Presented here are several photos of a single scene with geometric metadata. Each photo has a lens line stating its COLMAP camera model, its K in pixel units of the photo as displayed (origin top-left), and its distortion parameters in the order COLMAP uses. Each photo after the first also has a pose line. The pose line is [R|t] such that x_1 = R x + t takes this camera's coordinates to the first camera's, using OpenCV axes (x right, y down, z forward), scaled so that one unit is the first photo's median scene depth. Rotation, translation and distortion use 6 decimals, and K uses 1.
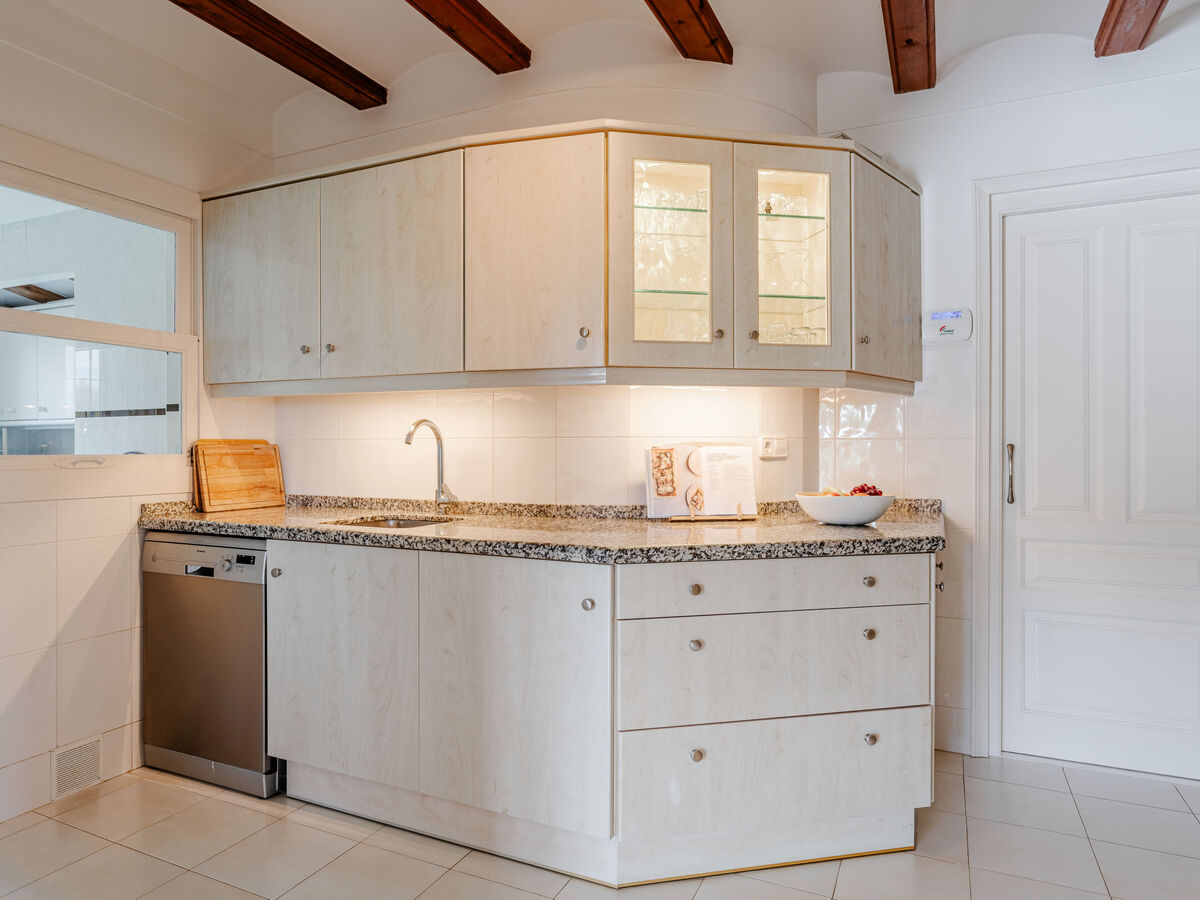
lens RADIAL K [[753.6, 0, 574.4], [0, 753.6, 443.5], [0, 0, 1]] dist [-0.000638, 0.004173]
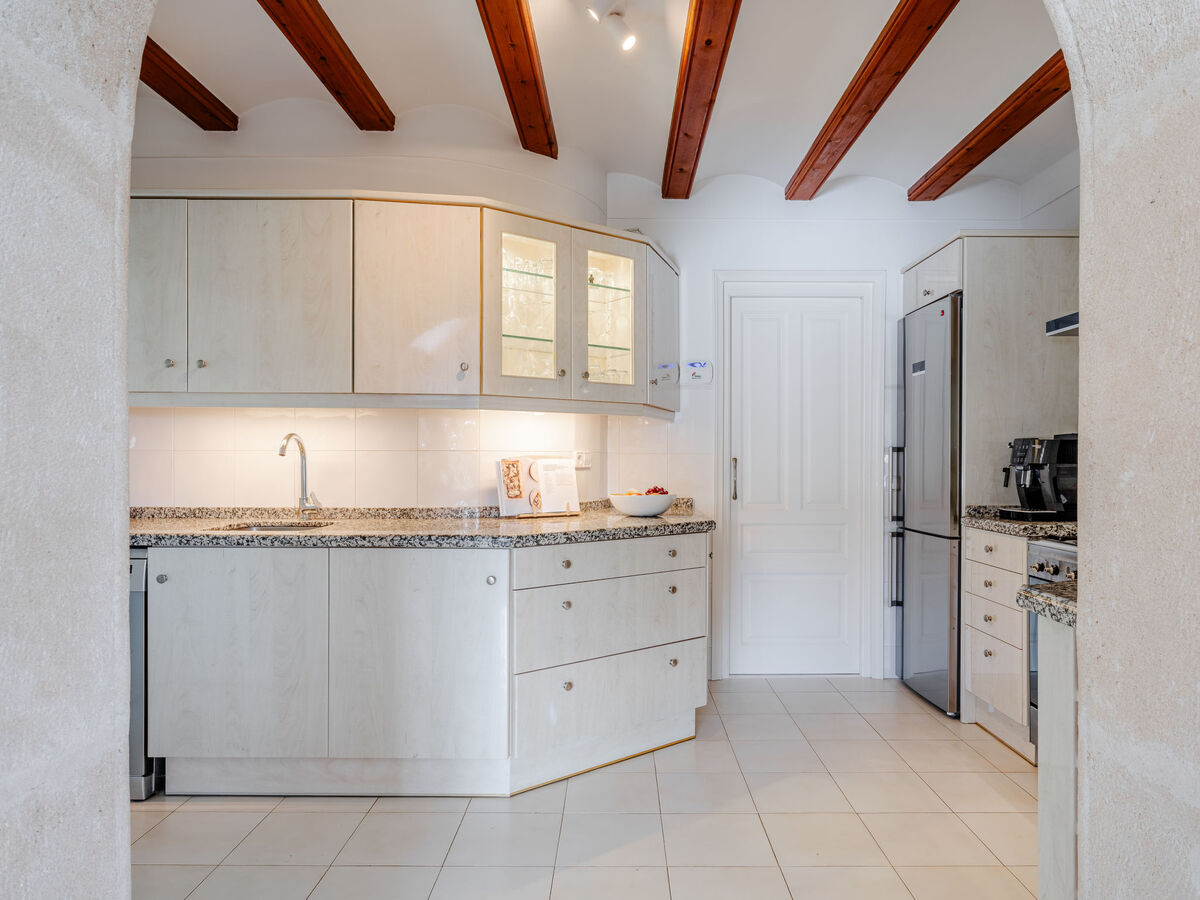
lens RADIAL K [[749.5, 0, 617.0], [0, 749.5, 449.4], [0, 0, 1]] dist [0.000661, 0.000870]
pose [[0.899296, 0.008931, 0.437250, -0.280699], [-0.005366, 0.999942, -0.009387, -0.000900], [-0.437308, 0.006095, 0.899291, -0.204805]]
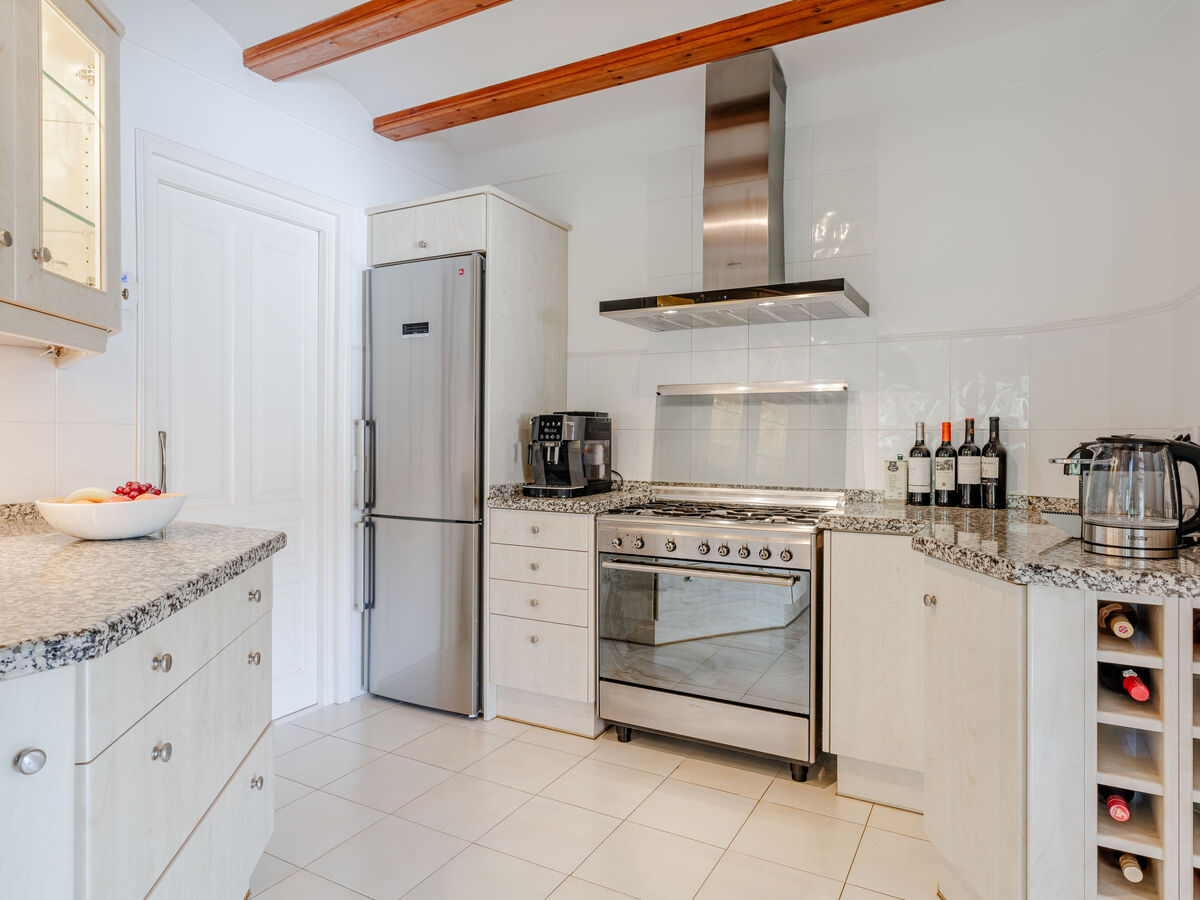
lens RADIAL K [[736.5, 0, 607.4], [0, 736.5, 436.1], [0, 0, 1]] dist [0.000184, 0.002850]
pose [[0.043284, 0.003854, 0.999055, -0.345059], [-0.013235, 0.999907, -0.003284, 0.003198], [-0.998975, -0.013081, 0.043331, 0.488081]]
